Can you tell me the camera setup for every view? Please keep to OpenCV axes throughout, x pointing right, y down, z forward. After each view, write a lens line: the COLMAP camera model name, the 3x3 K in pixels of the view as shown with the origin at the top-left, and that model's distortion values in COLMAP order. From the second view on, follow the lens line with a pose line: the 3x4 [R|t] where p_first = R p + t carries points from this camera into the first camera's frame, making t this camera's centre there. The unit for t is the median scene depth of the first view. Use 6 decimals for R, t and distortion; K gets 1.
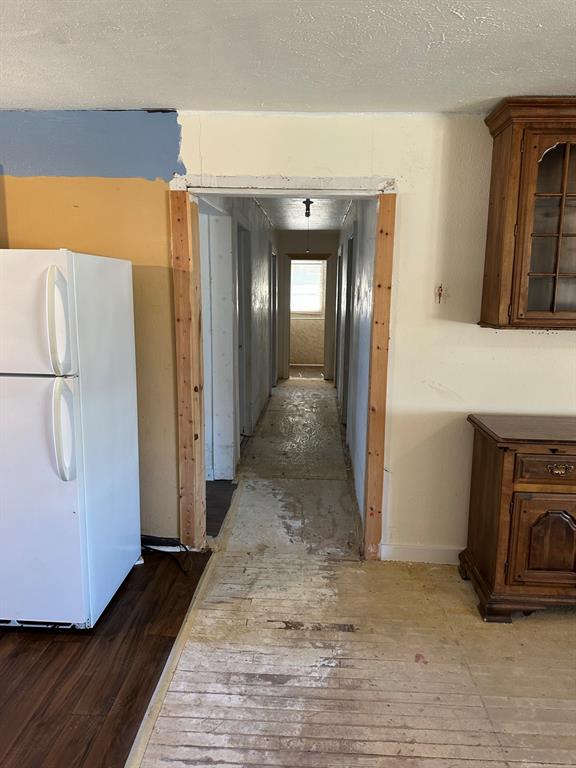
lens RADIAL K [[539.1, 0, 294.0], [0, 539.1, 375.8], [0, 0, 1]] dist [0.050422, -0.060142]
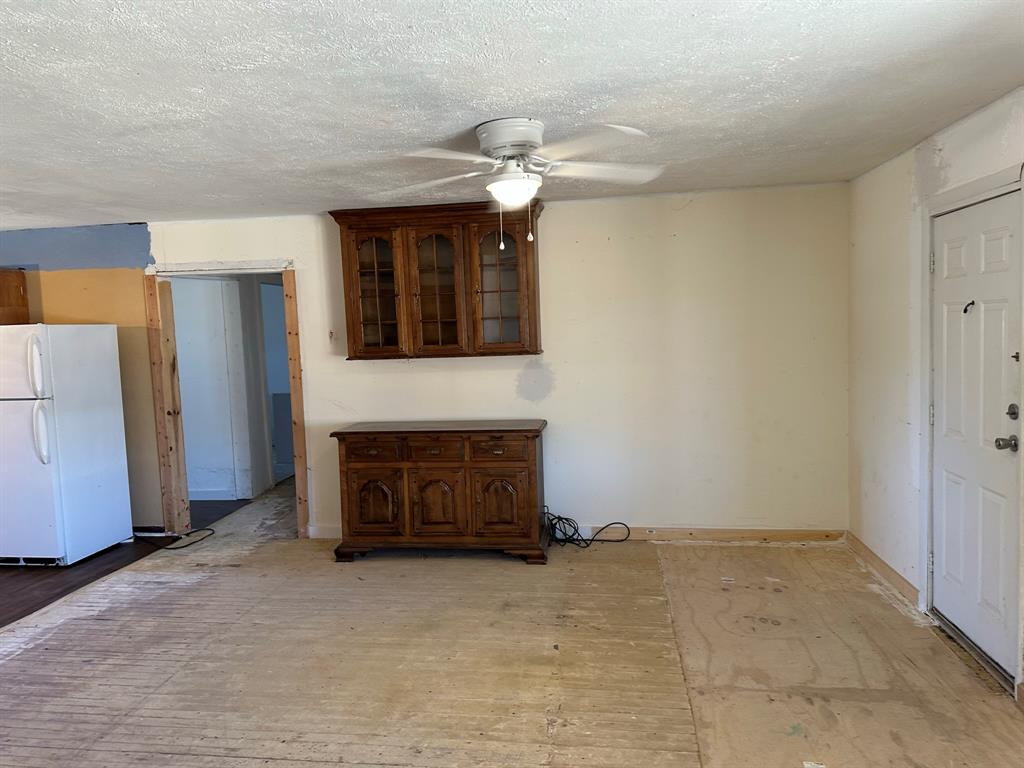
lens RADIAL K [[718.8, 0, 510.8], [0, 718.8, 380.6], [0, 0, 1]] dist [0.050422, -0.060142]
pose [[0.994649, -0.042823, -0.094014, 1.006416], [0.034474, 0.995461, -0.088705, 0.158807], [0.097386, 0.084989, 0.991611, -0.883305]]
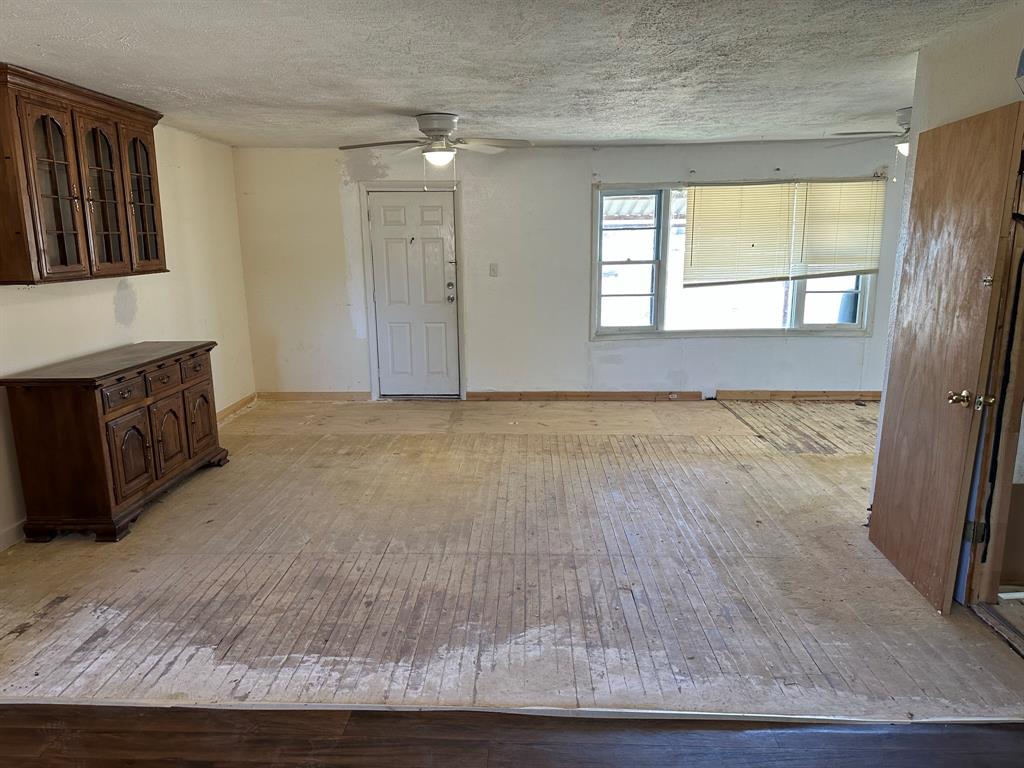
lens RADIAL K [[718.8, 0, 510.3], [0, 718.8, 382.8], [0, 0, 1]] dist [0.050422, -0.060142]
pose [[-0.015500, -0.210719, 0.977424, -1.057972], [0.172638, 0.962296, 0.210196, -0.041575], [-0.984863, 0.171998, 0.021463, 0.109127]]
